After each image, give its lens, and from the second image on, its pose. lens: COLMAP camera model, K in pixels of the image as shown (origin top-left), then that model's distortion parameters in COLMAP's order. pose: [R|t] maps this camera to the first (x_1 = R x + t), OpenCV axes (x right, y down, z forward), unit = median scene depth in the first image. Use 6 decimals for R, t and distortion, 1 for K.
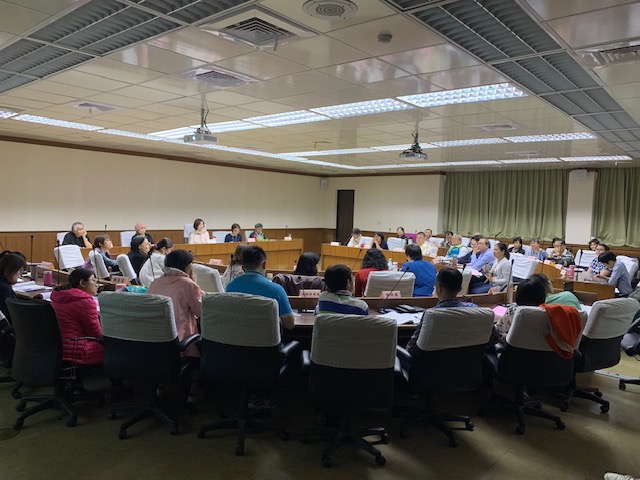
lens RADIAL K [[495.1, 0, 320.0], [0, 495.1, 240.0], [0, 0, 1]] dist [-0.008934, -0.003927]
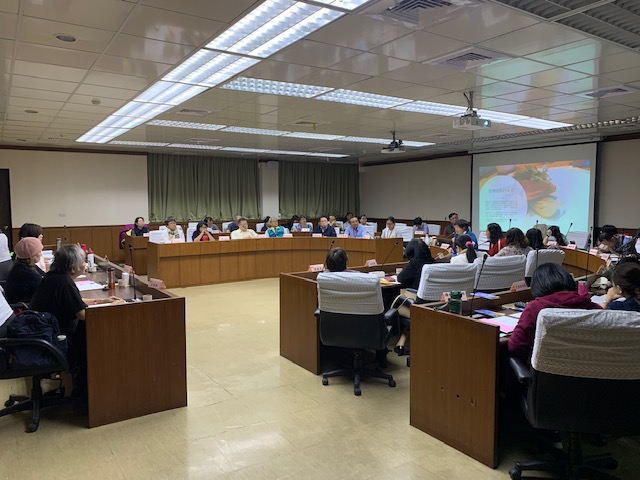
lens RADIAL K [[495.1, 0, 320.0], [0, 495.1, 240.0], [0, 0, 1]] dist [-0.008934, -0.003927]
pose [[0.293806, -0.105170, 0.950062, -0.601217], [0.065428, 0.993810, 0.089780, -0.046249], [-0.953623, 0.035783, 0.298868, 0.498950]]
